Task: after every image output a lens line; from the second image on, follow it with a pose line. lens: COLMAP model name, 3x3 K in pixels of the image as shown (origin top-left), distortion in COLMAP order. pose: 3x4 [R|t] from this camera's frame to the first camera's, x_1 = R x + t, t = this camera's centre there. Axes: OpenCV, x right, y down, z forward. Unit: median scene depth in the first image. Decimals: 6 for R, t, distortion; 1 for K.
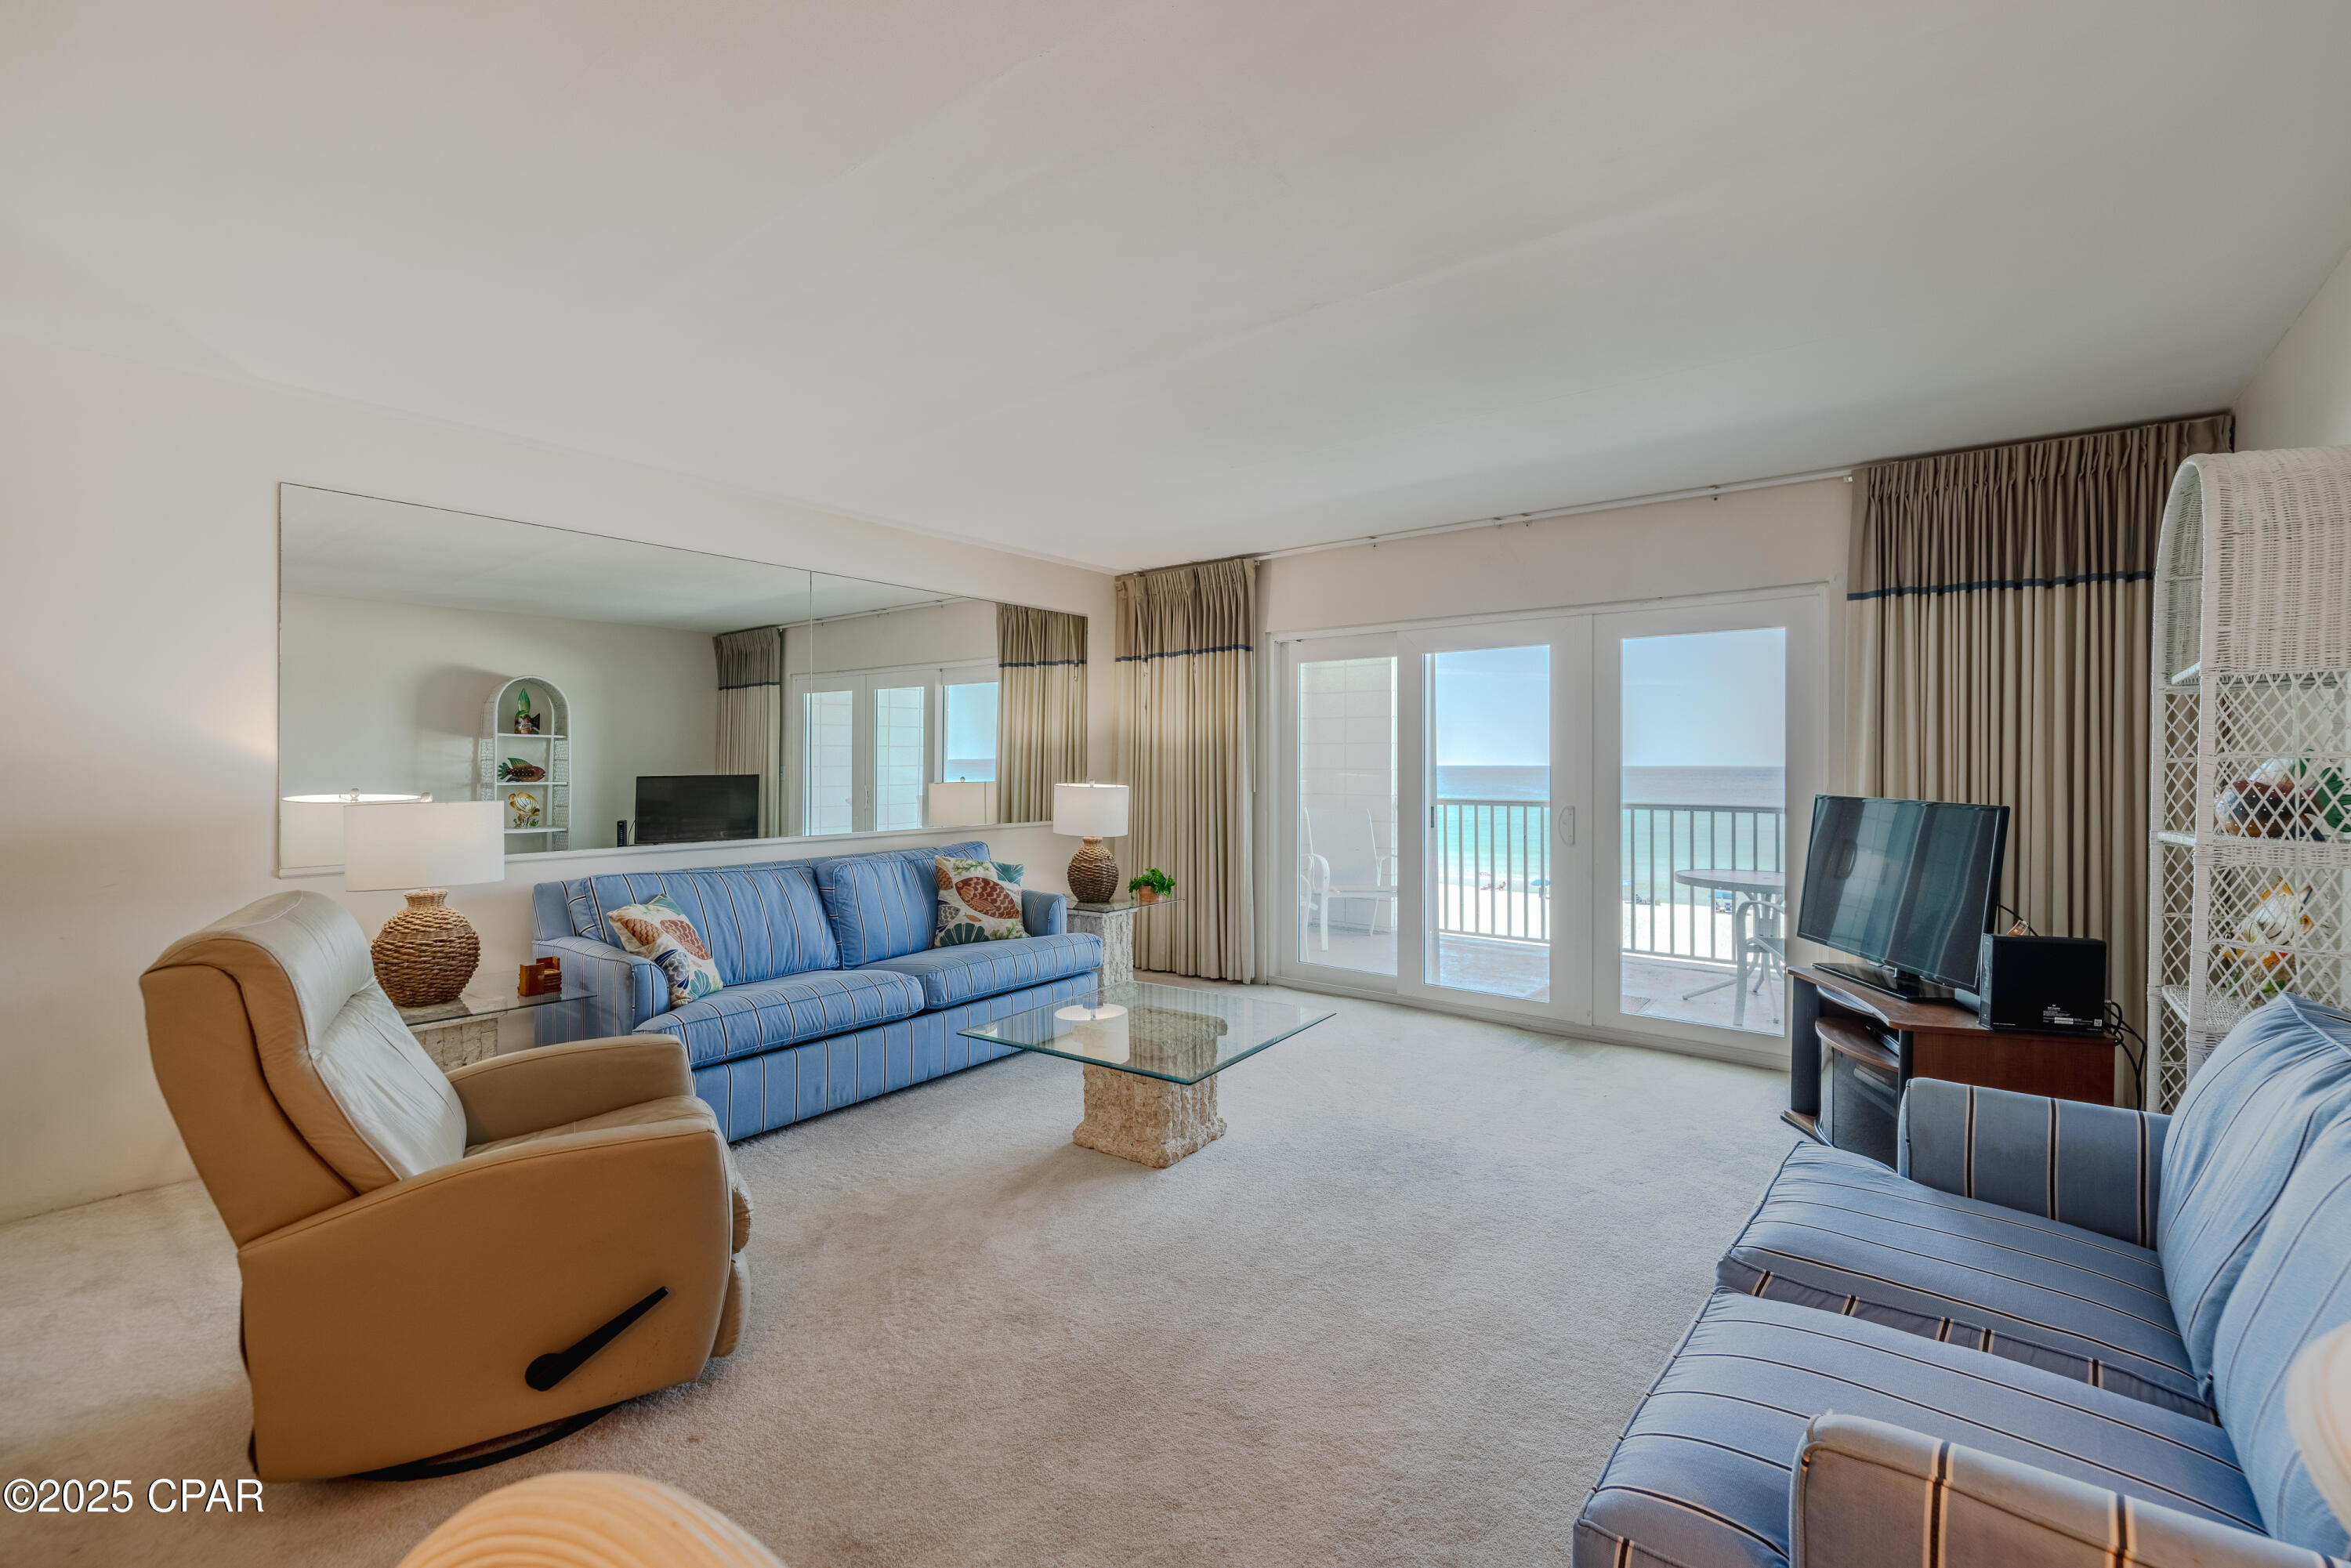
lens RADIAL K [[1000.0, 0, 1184.1], [0, 1000.0, 765.1], [0, 0, 1]] dist [0.004487, 0.000365]
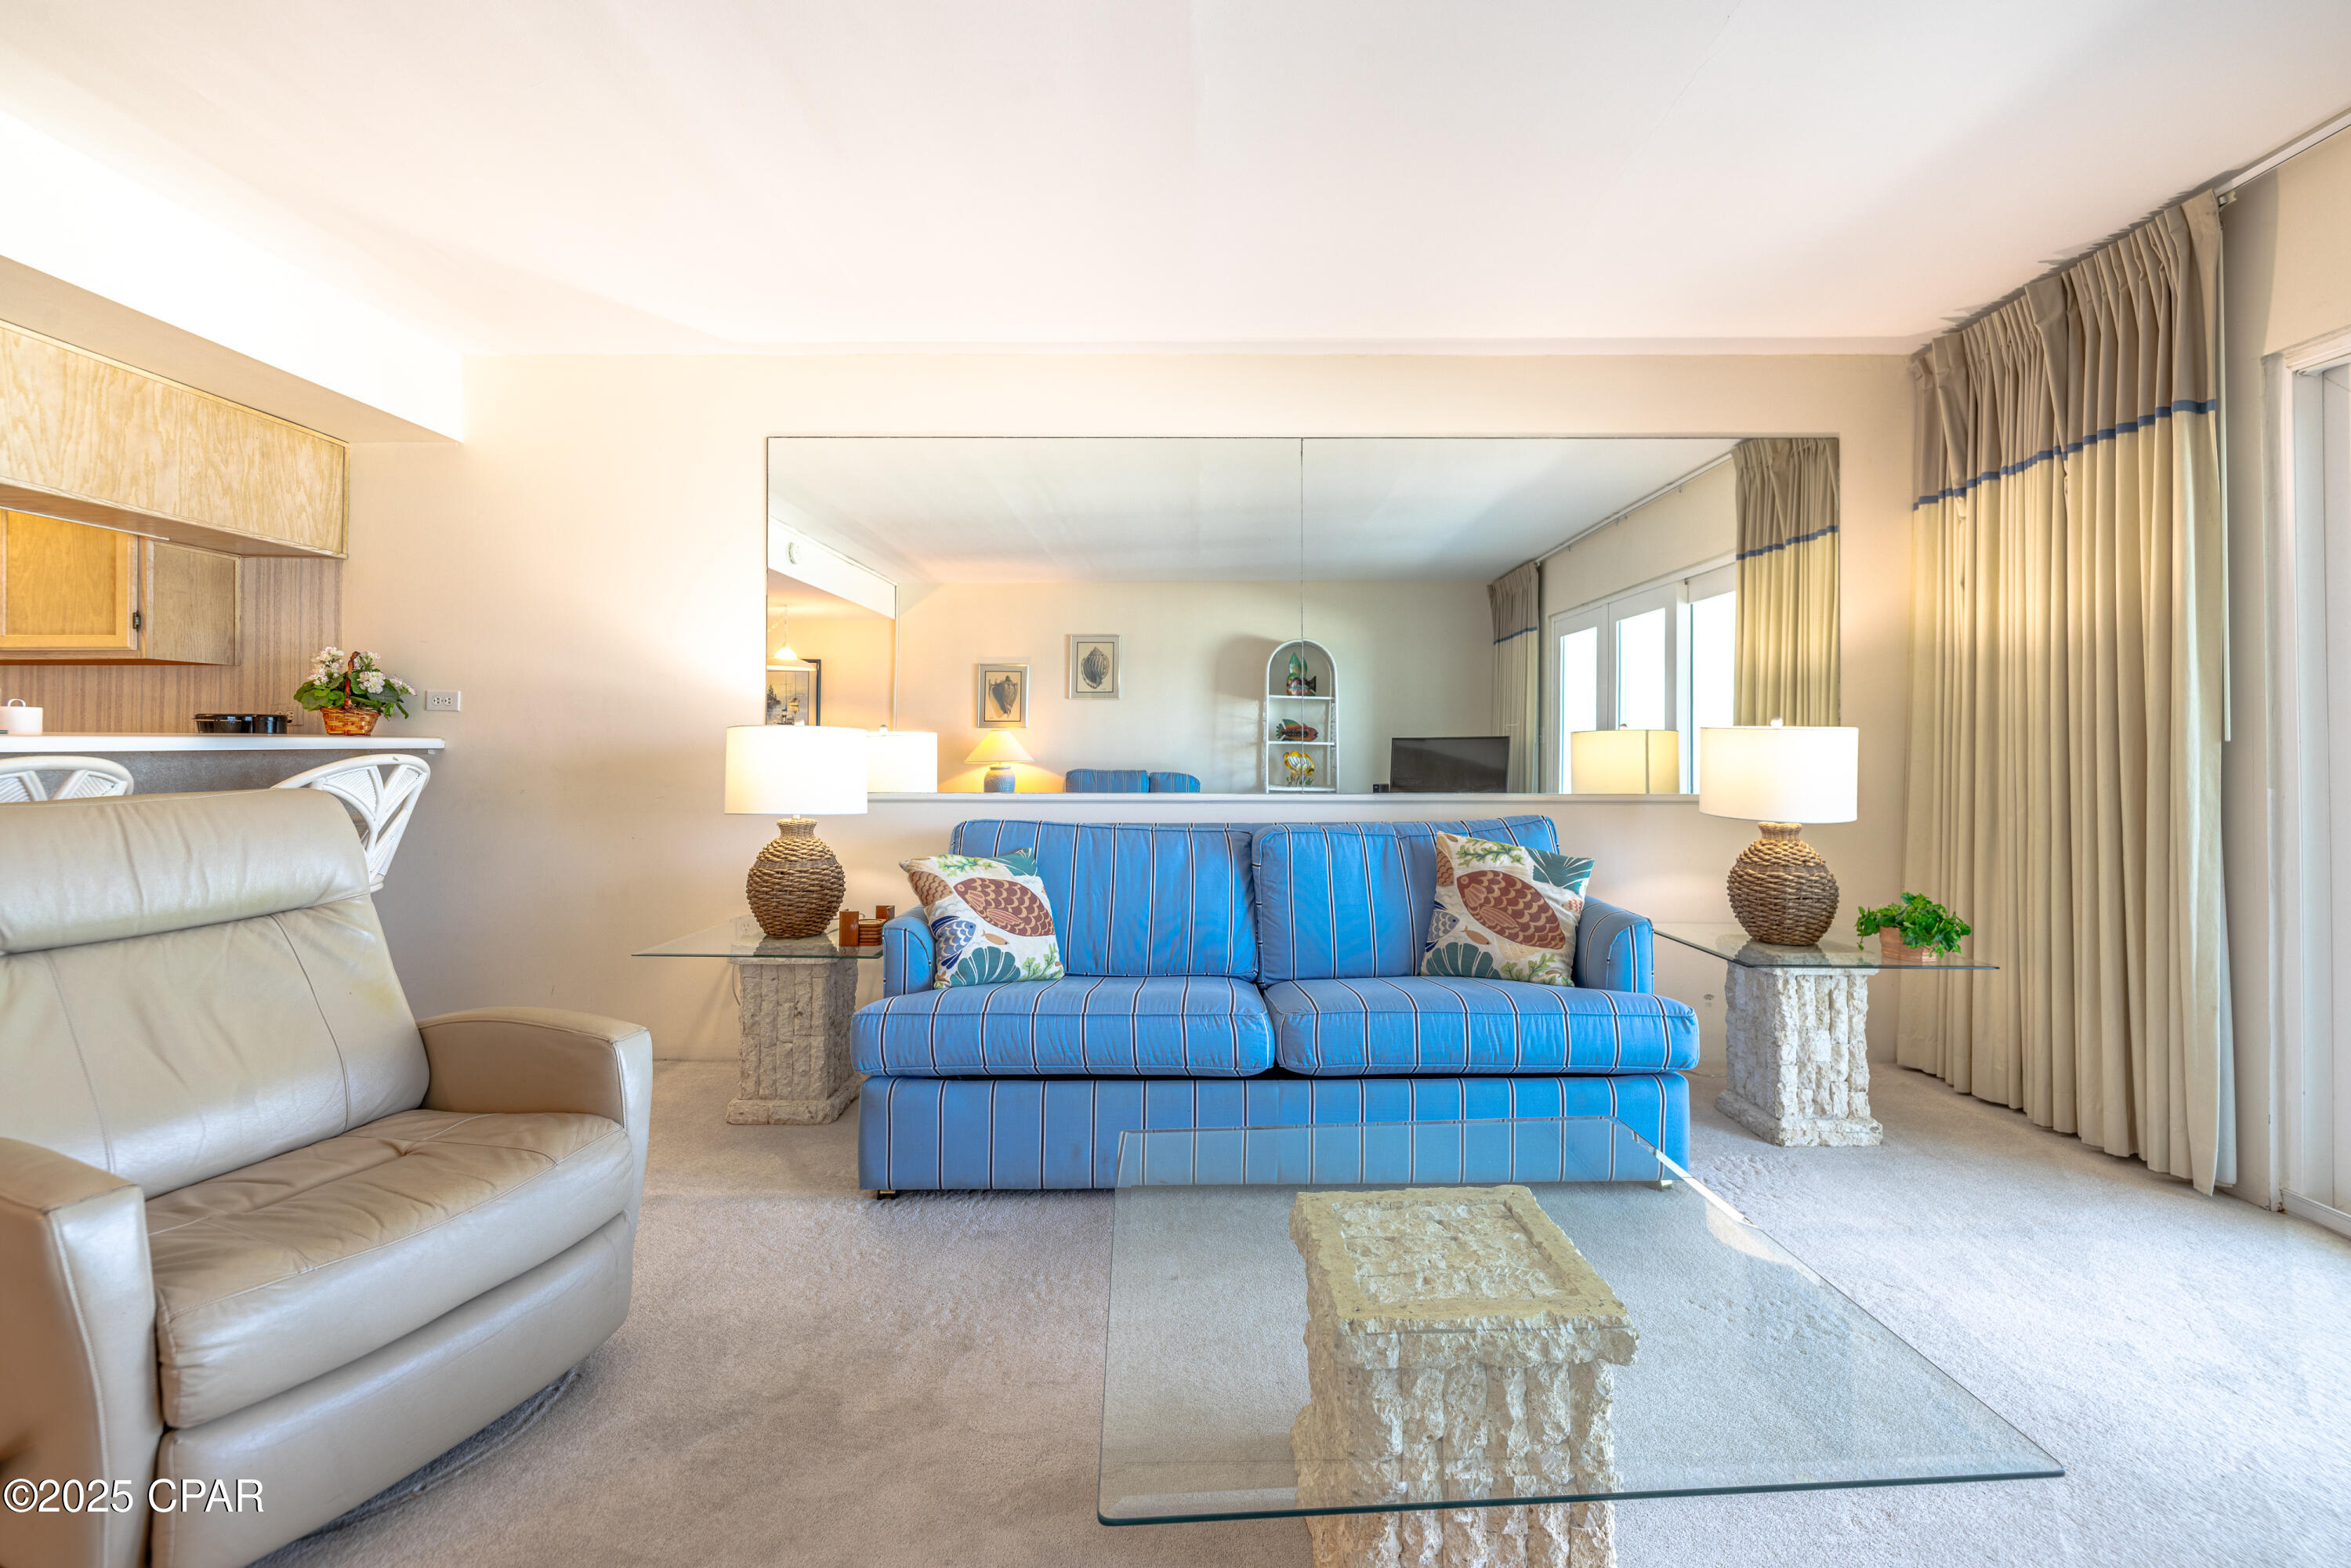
lens RADIAL K [[999.3, 0, 1192.7], [0, 999.3, 736.6], [0, 0, 1]] dist [-0.000112, 0.000443]
pose [[0.610044, -0.006746, -0.792339, 0.164840], [-0.001640, 0.999951, -0.009777, 0.035264], [0.792366, 0.007264, 0.610003, 0.473446]]
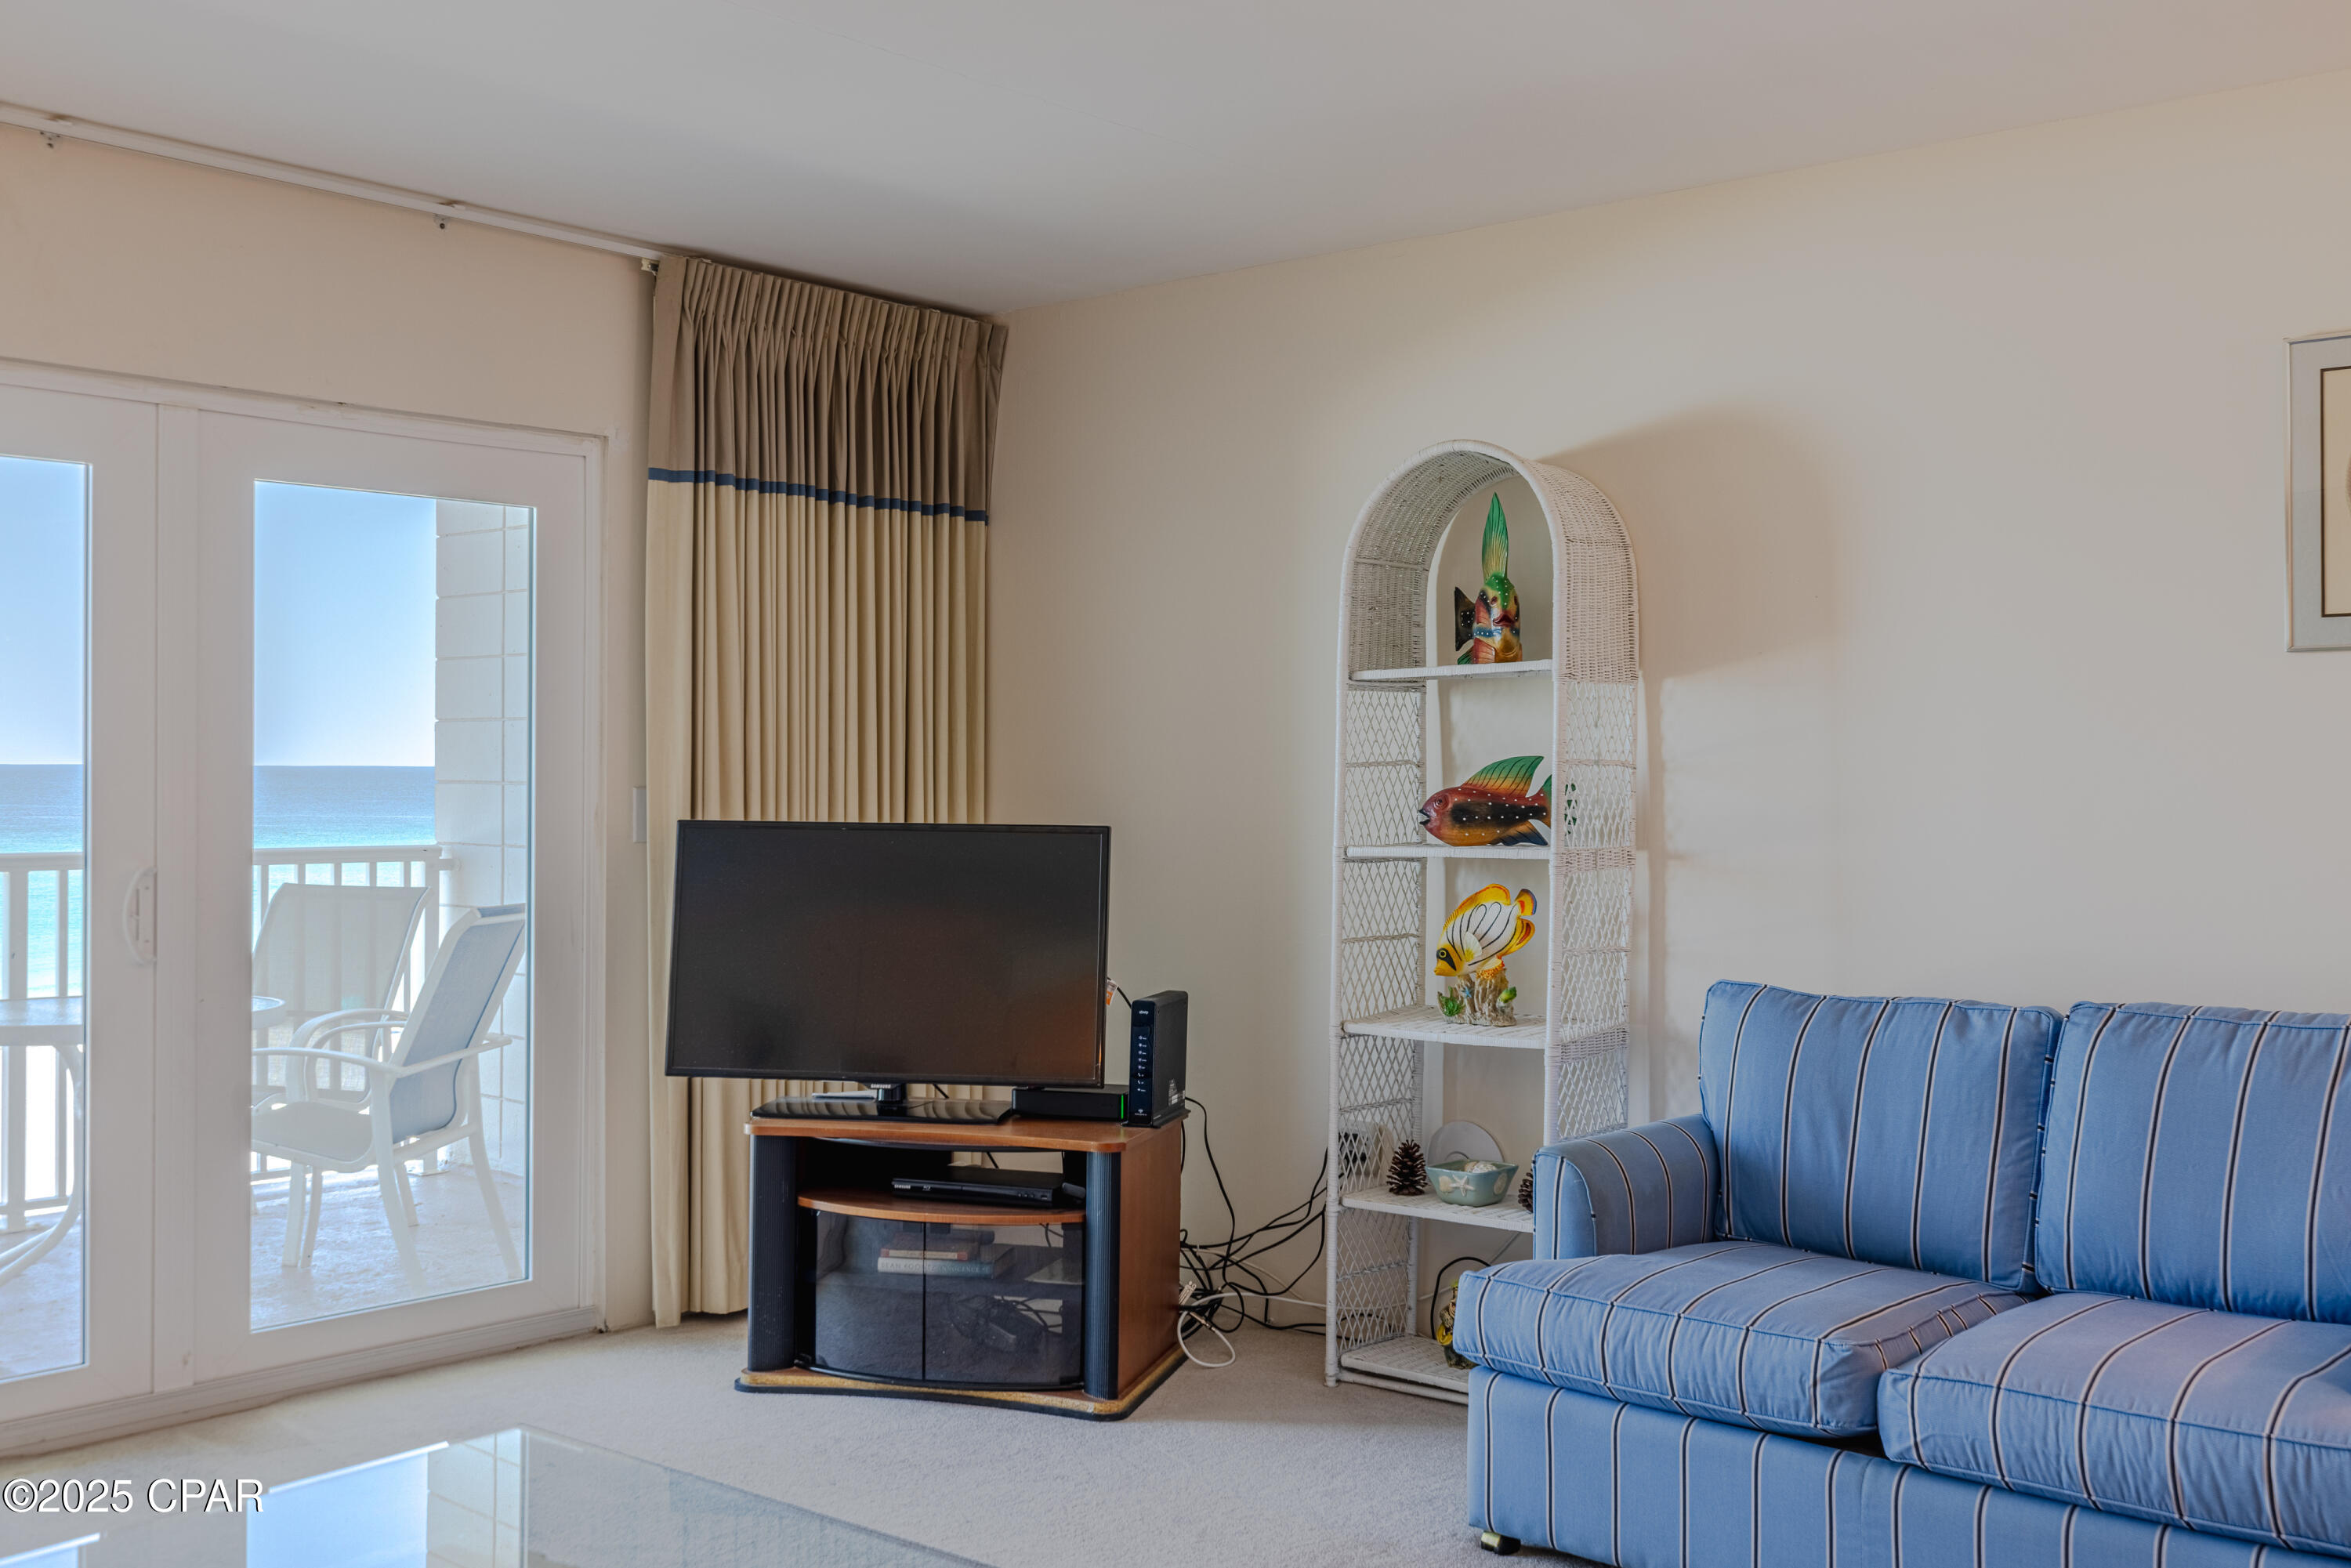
lens RADIAL K [[2293.8, 0, 1175.9], [0, 2293.8, 766.0], [0, 0, 1]] dist [0.000685, -0.012325]
pose [[0.048862, -0.003675, 0.998799, -0.515744], [-0.003367, 0.999987, 0.003844, -0.005834], [-0.998800, -0.003551, 0.048849, 0.526874]]
